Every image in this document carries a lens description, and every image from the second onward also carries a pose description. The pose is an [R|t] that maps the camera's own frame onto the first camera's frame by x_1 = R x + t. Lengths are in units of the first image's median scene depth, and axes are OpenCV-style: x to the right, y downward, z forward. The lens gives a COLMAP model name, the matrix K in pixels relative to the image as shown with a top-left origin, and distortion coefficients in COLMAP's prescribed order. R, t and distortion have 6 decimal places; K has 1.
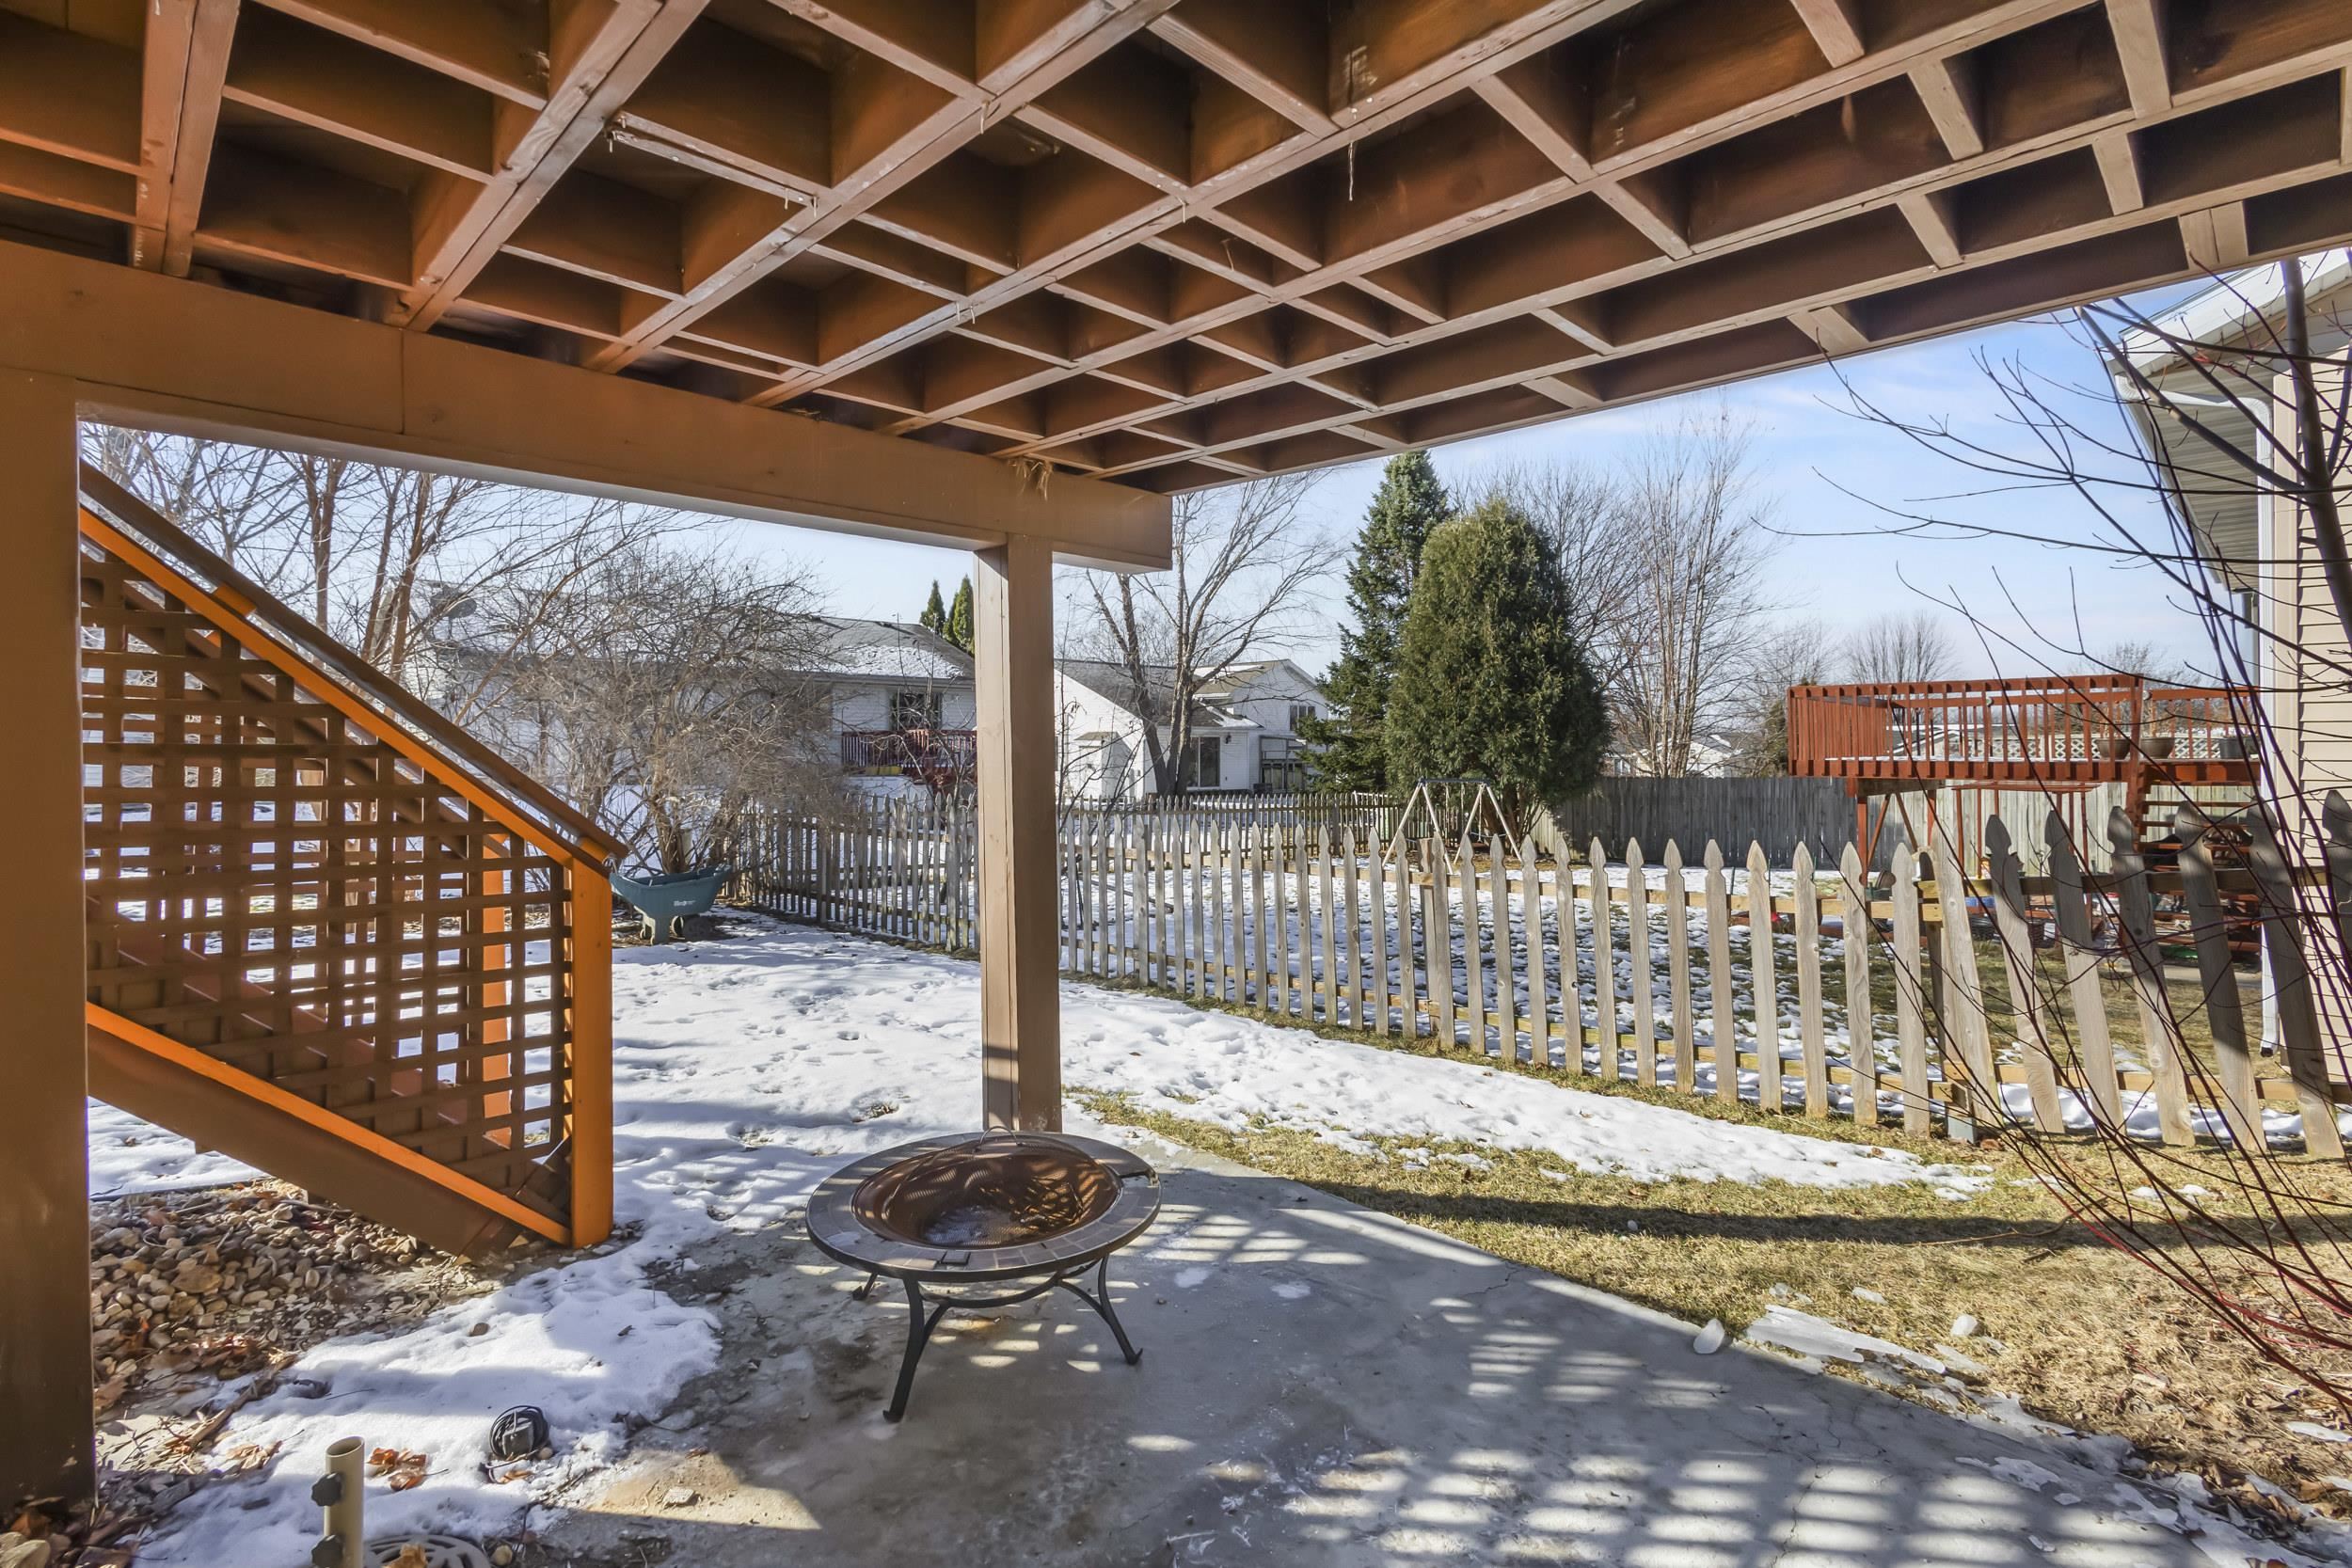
lens RADIAL K [[1079.1, 0, 1179.0], [0, 1079.1, 770.4], [0, 0, 1]] dist [0.010699, -0.002916]
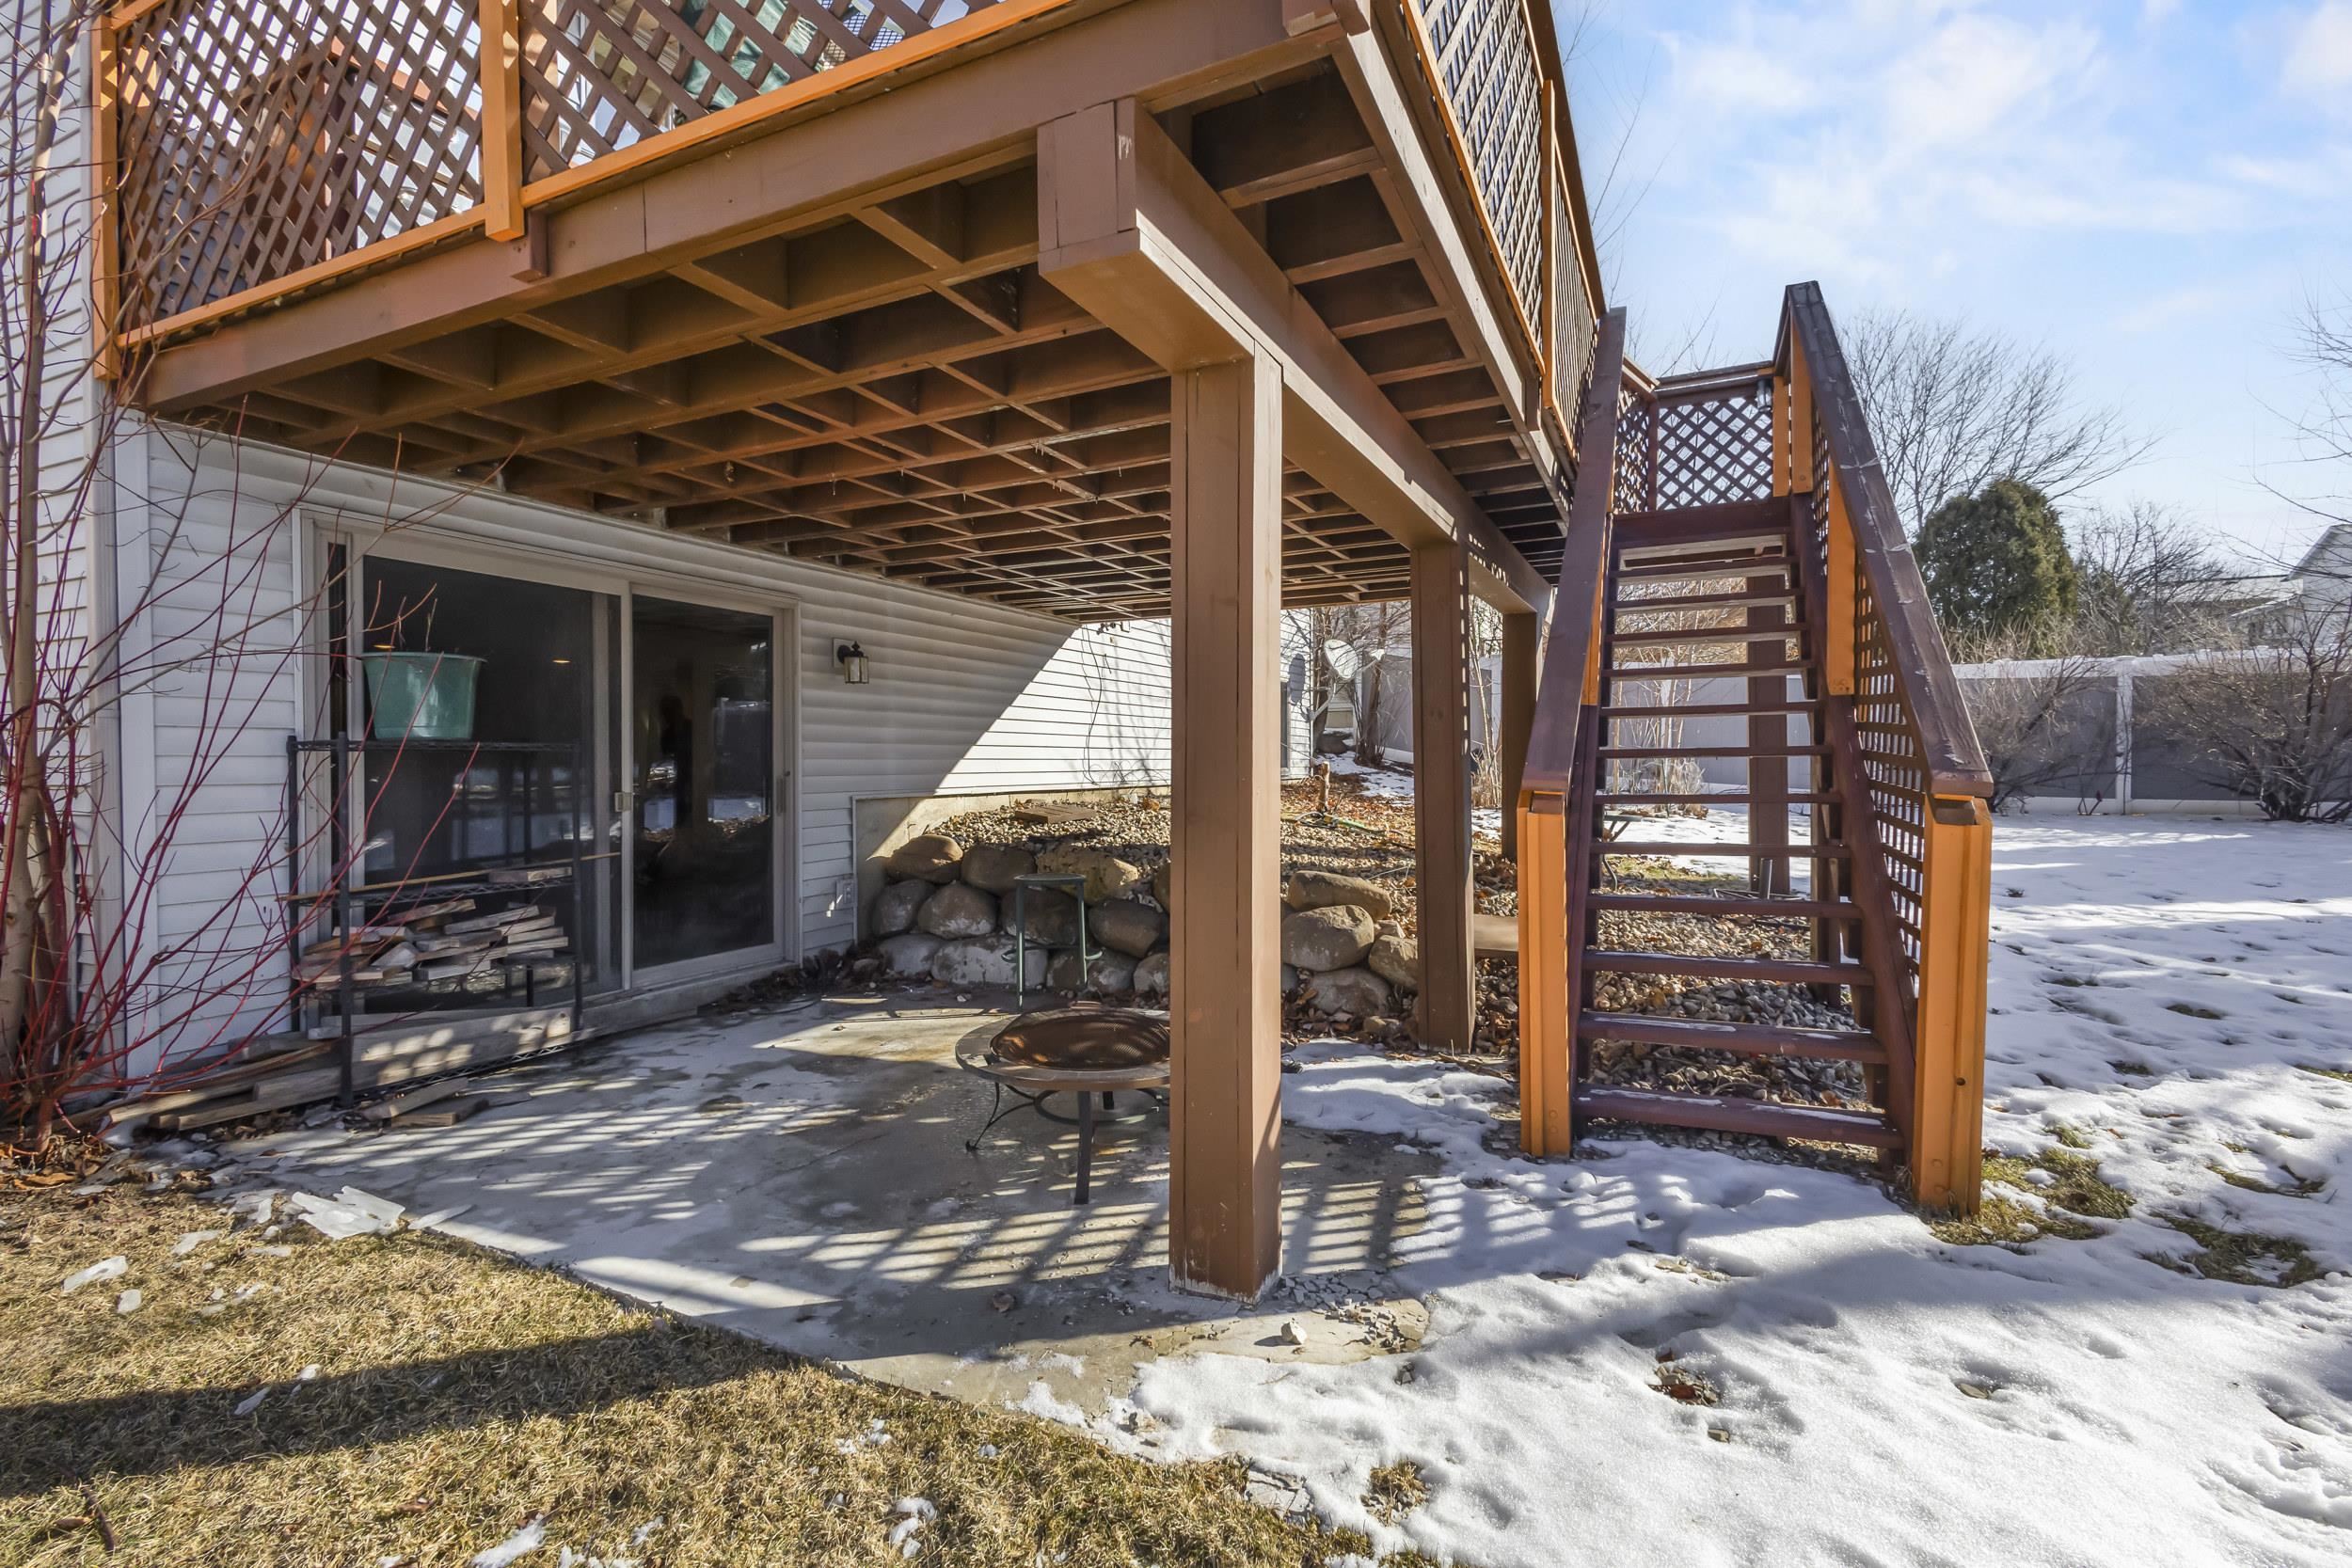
lens RADIAL K [[1079.1, 0, 1182.8], [0, 1079.1, 794.2], [0, 0, 1]] dist [0.010699, -0.002916]
pose [[-0.940436, 0.016884, -0.339553, 0.141164], [-0.000820, 0.998651, 0.051927, 0.042035], [0.339971, 0.049113, -0.939153, 2.109545]]
